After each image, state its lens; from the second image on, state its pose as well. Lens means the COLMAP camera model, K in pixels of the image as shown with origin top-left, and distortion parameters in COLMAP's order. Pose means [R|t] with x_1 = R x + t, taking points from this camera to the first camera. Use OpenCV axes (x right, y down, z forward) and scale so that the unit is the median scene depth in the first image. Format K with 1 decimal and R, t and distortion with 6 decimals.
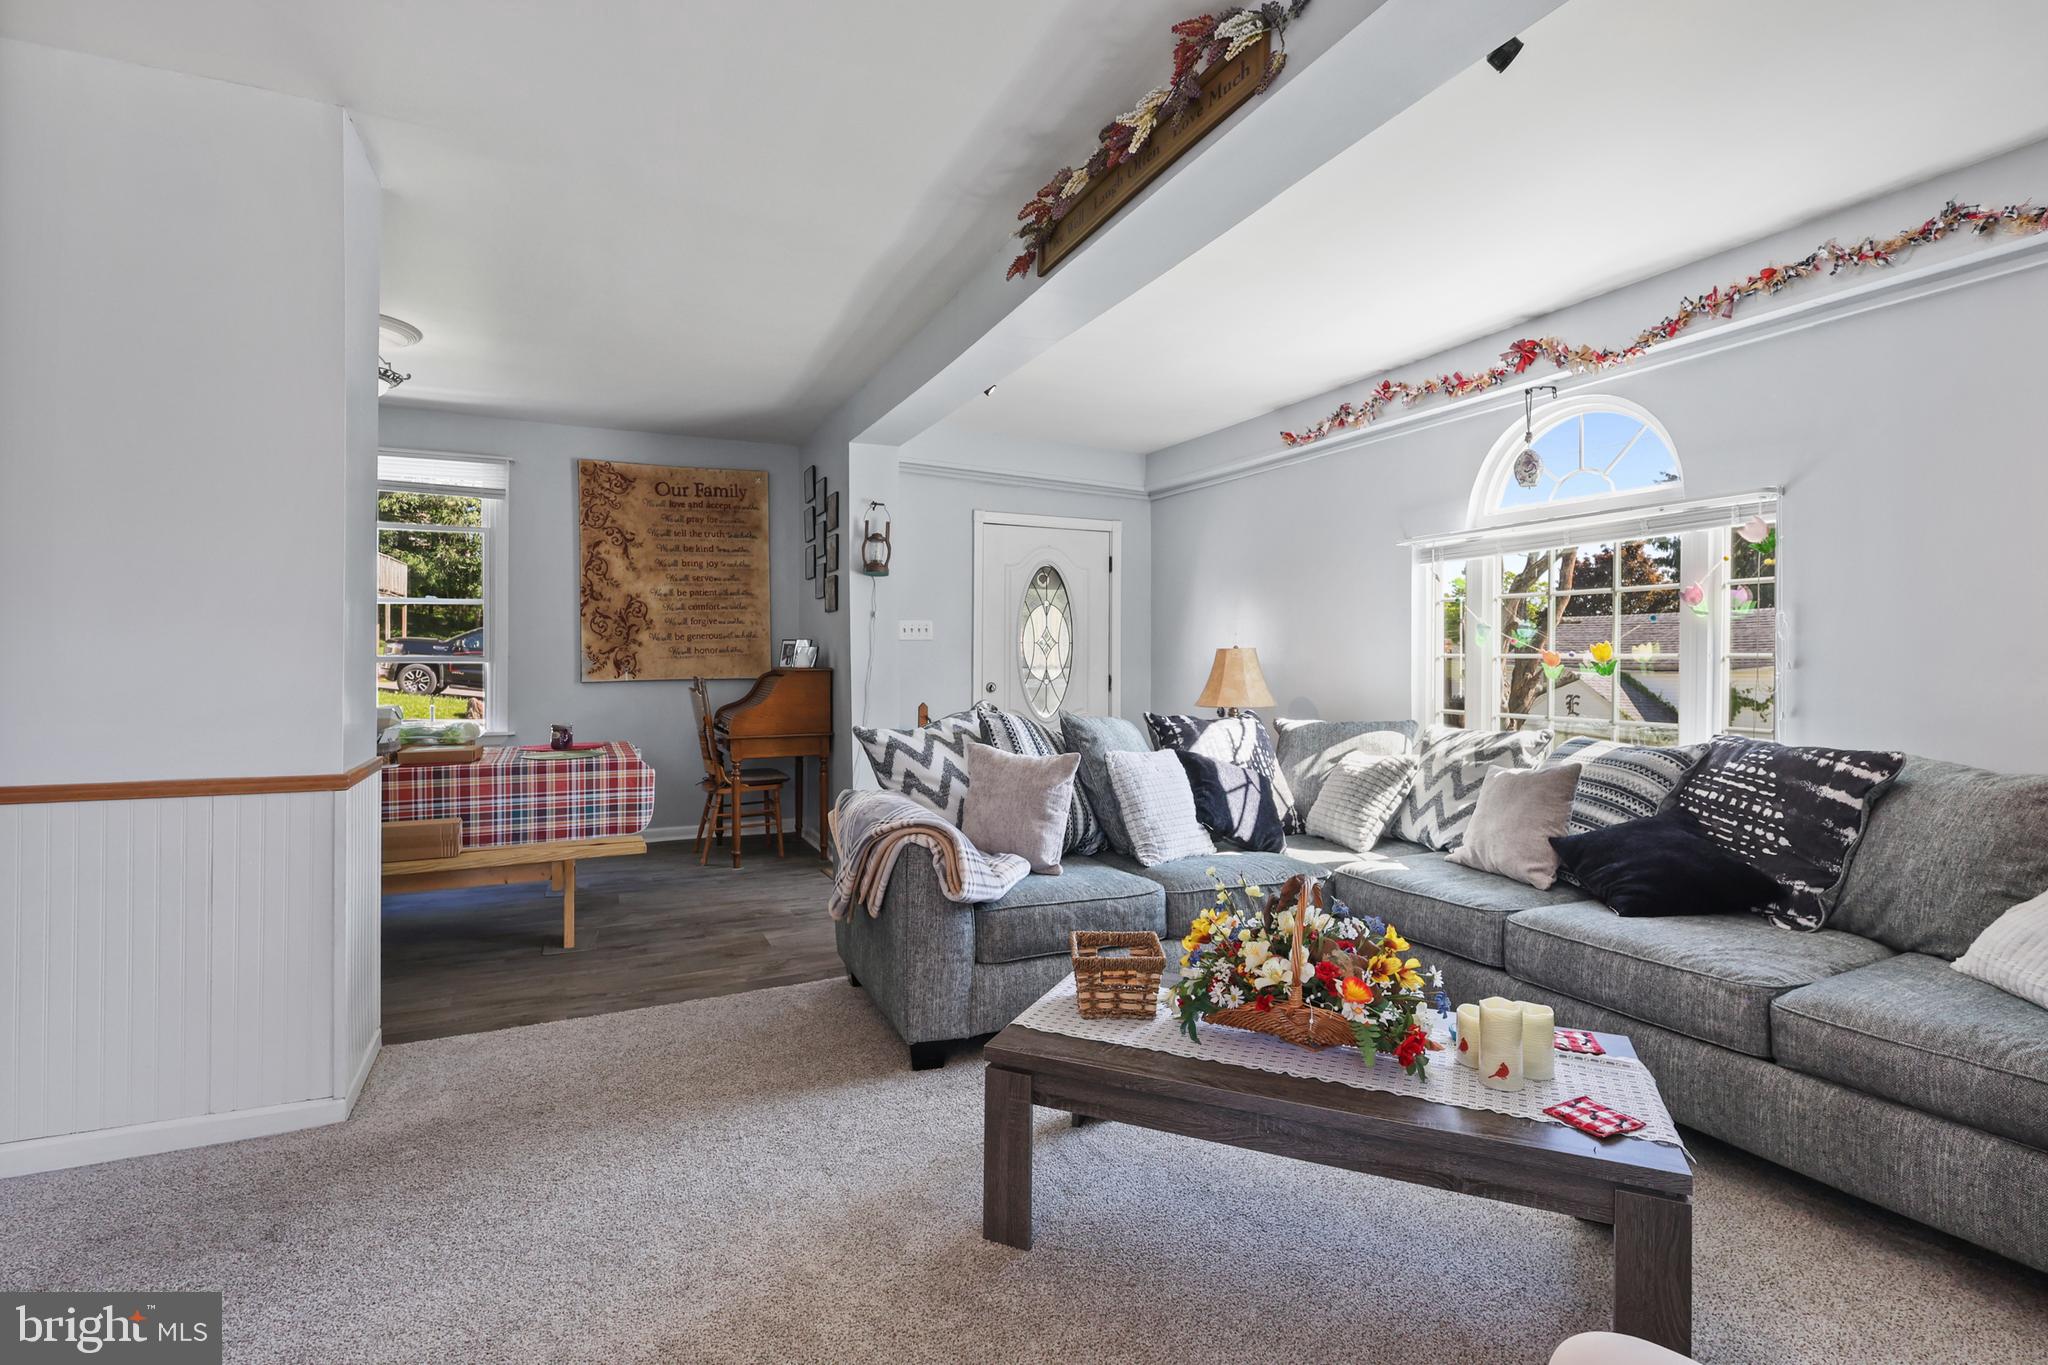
lens RADIAL K [[957.8, 0, 1030.6], [0, 957.8, 658.6], [0, 0, 1]] dist [-0.010233, 0.005582]
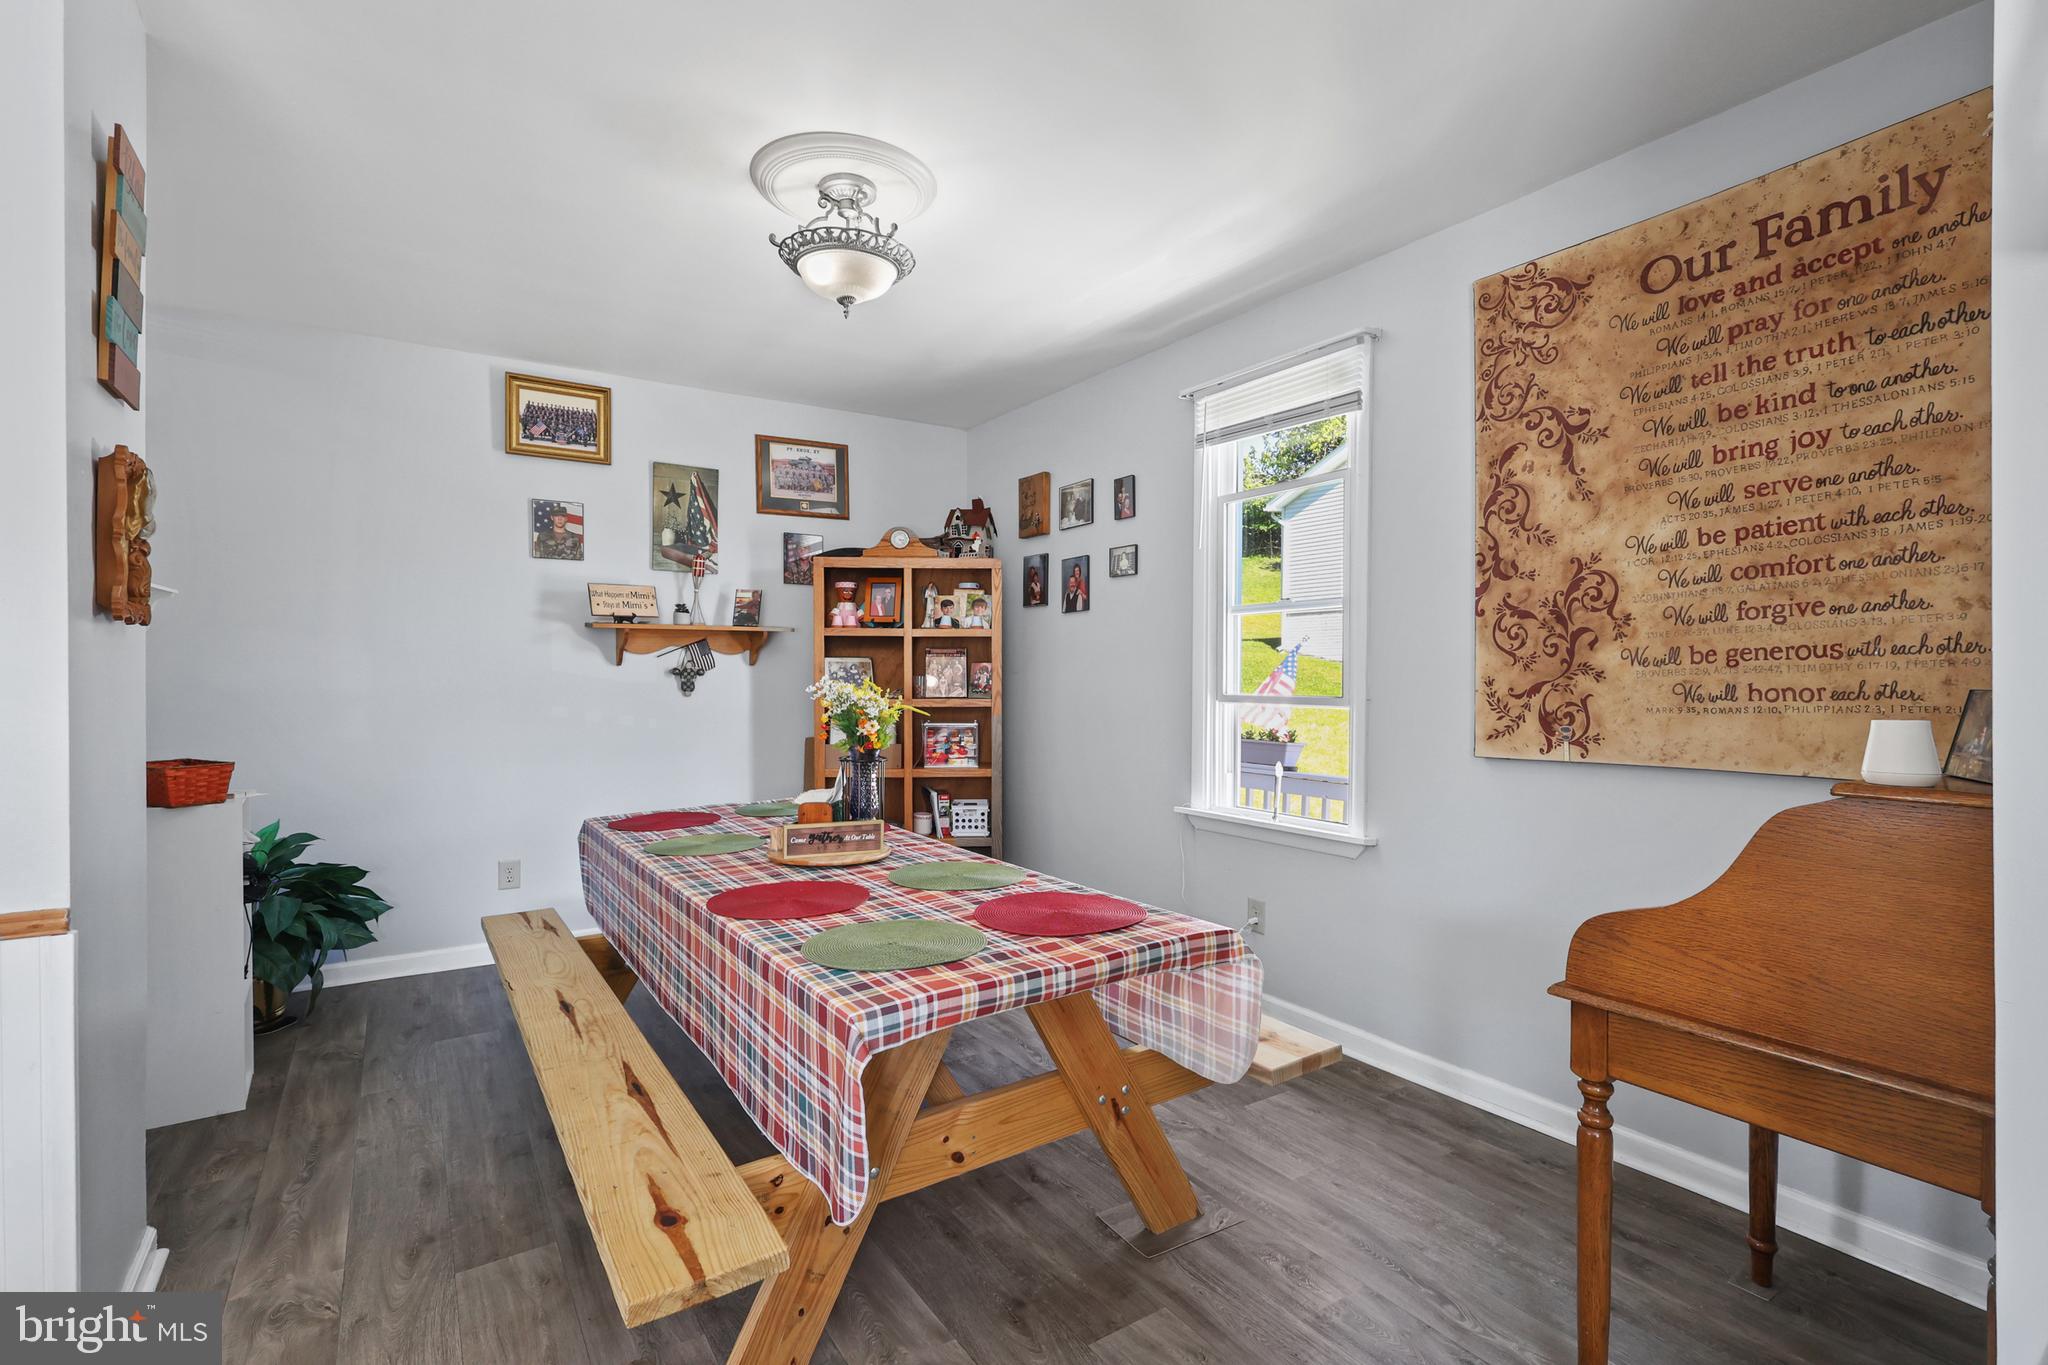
lens RADIAL K [[957.8, 0, 1020.4], [0, 957.8, 689.0], [0, 0, 1]] dist [-0.010233, 0.005582]
pose [[0.131753, 0.014689, -0.991174, -0.054187], [-0.001158, 0.999892, 0.014664, -0.024155], [0.991282, -0.000785, 0.131755, 1.126661]]
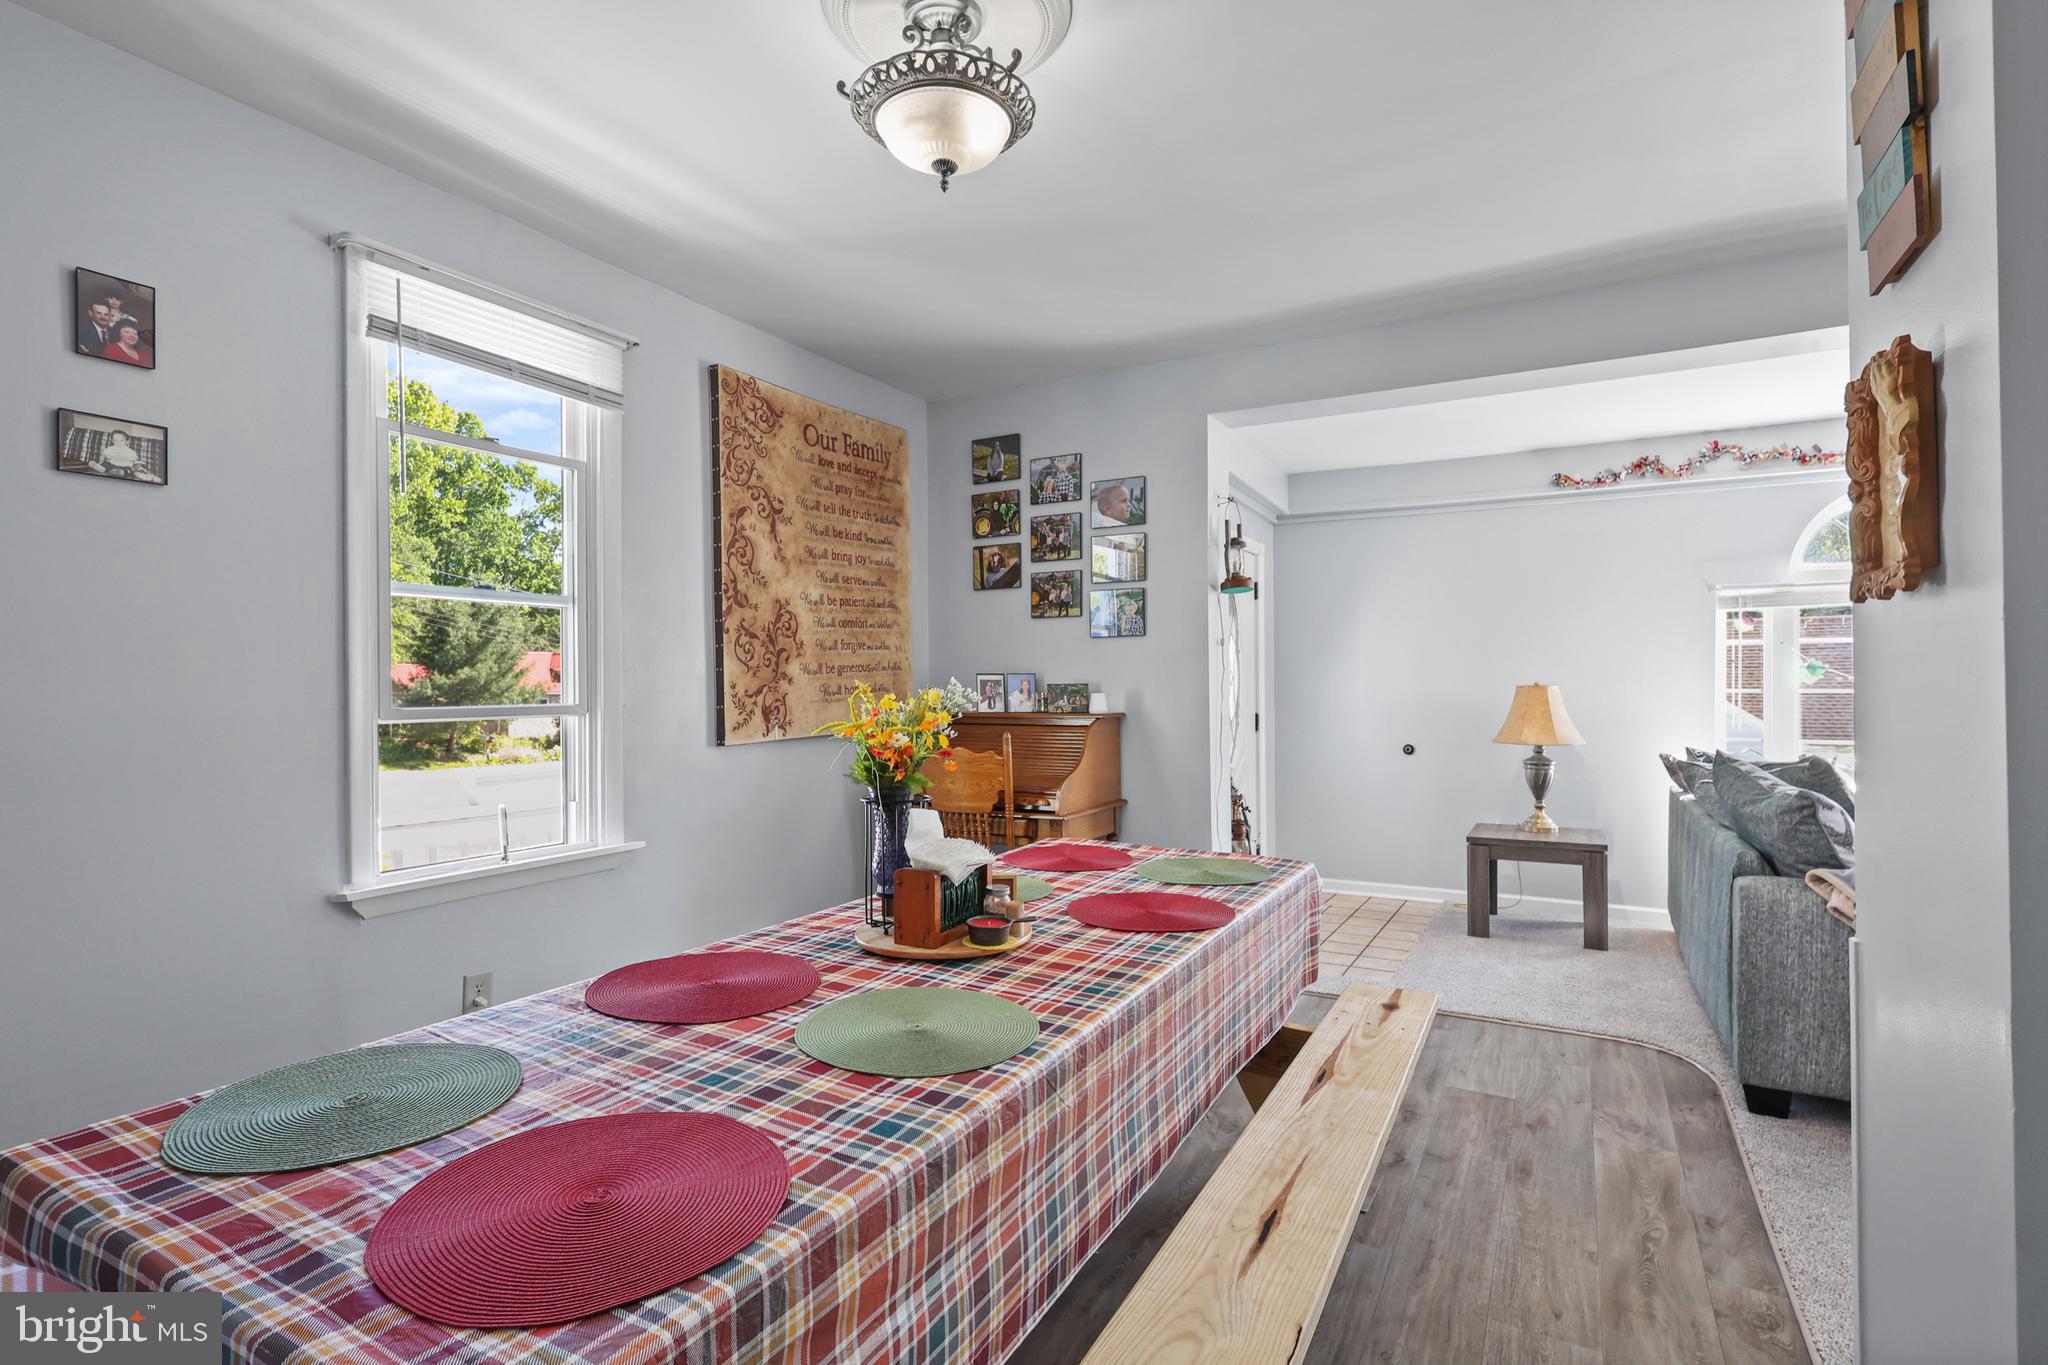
lens RADIAL K [[957.8, 0, 1044.8], [0, 957.8, 680.0], [0, 0, 1]] dist [-0.010233, 0.005582]
pose [[0.812563, -0.002005, 0.582869, -1.024667], [0.006493, 0.999963, -0.005612, -0.017664], [-0.582837, 0.008345, 0.812547, 0.645330]]
